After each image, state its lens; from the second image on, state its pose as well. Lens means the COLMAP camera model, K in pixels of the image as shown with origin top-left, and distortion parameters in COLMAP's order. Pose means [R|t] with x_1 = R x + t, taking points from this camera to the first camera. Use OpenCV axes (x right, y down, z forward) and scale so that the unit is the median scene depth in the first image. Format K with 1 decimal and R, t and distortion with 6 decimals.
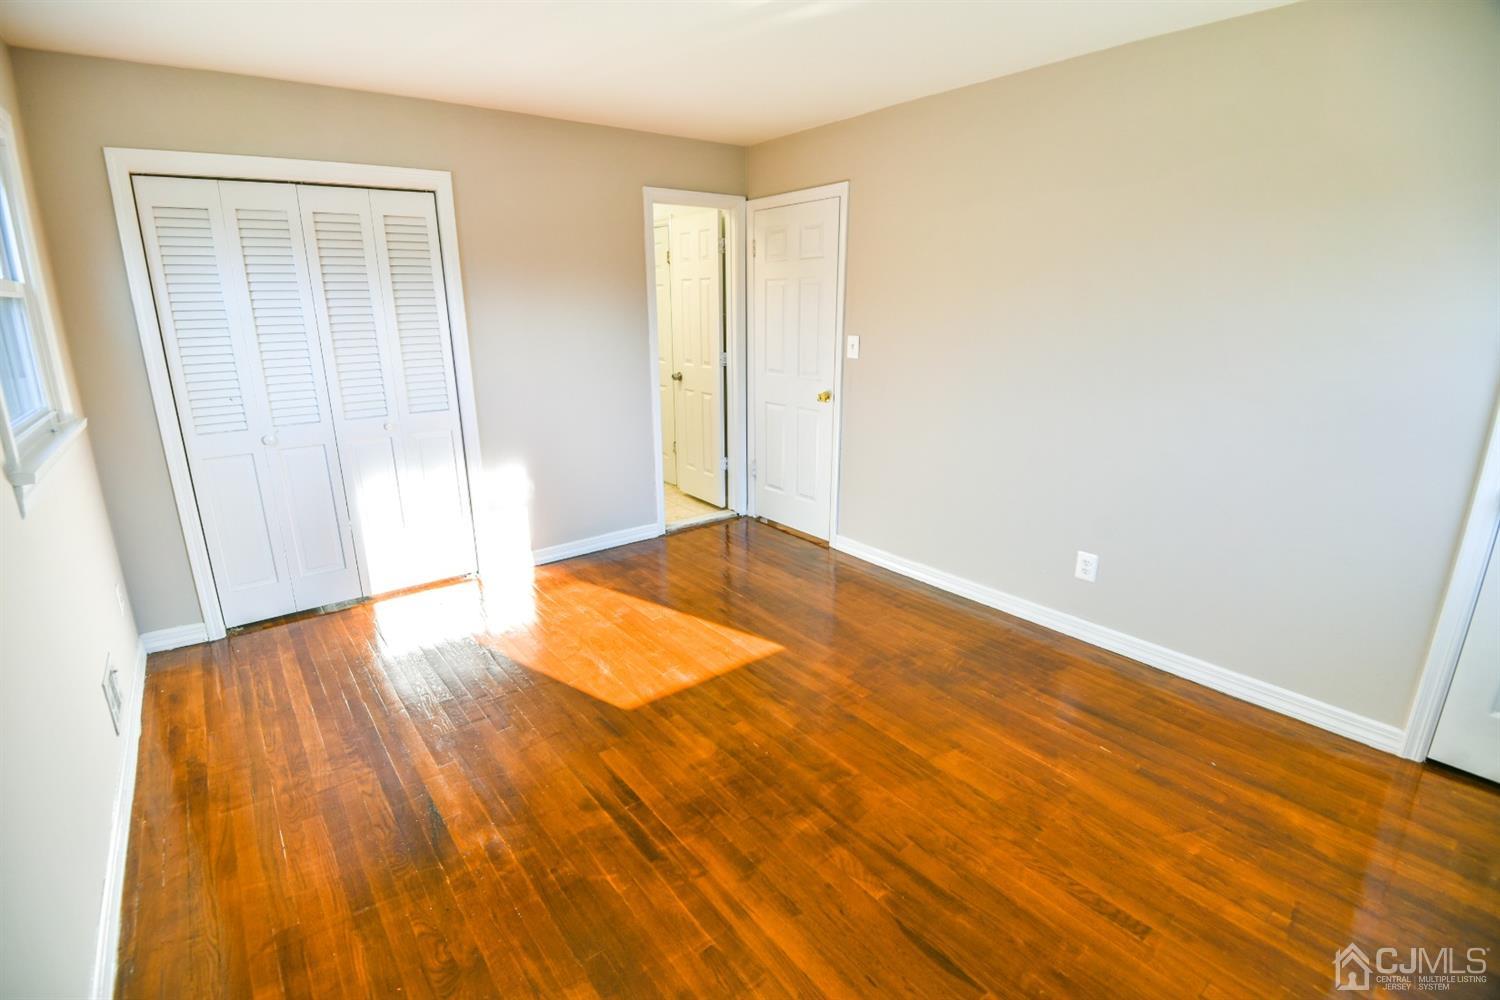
lens RADIAL K [[702.0, 0, 720.7], [0, 702.0, 501.7], [0, 0, 1]] dist [-0.016968, -0.015536]
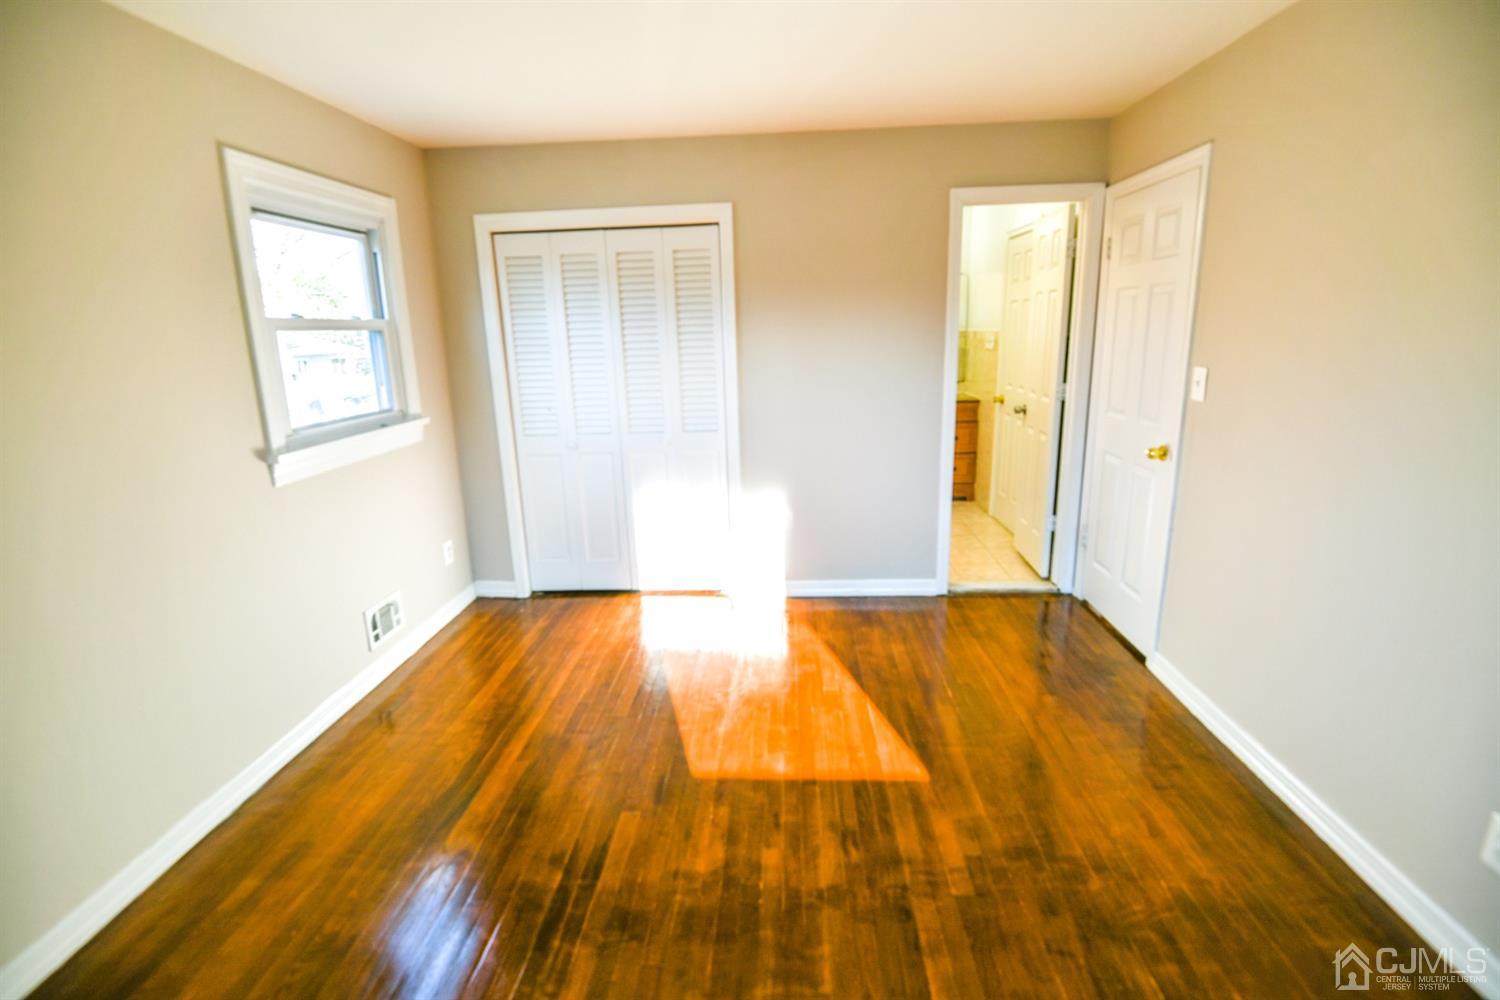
lens RADIAL K [[702.0, 0, 739.9], [0, 702.0, 494.0], [0, 0, 1]] dist [-0.016968, -0.015536]
pose [[0.756582, 0.134003, -0.640021, 0.357245], [-0.152890, 0.987898, 0.026103, -0.079643], [0.635774, 0.078104, 0.767914, 0.258254]]
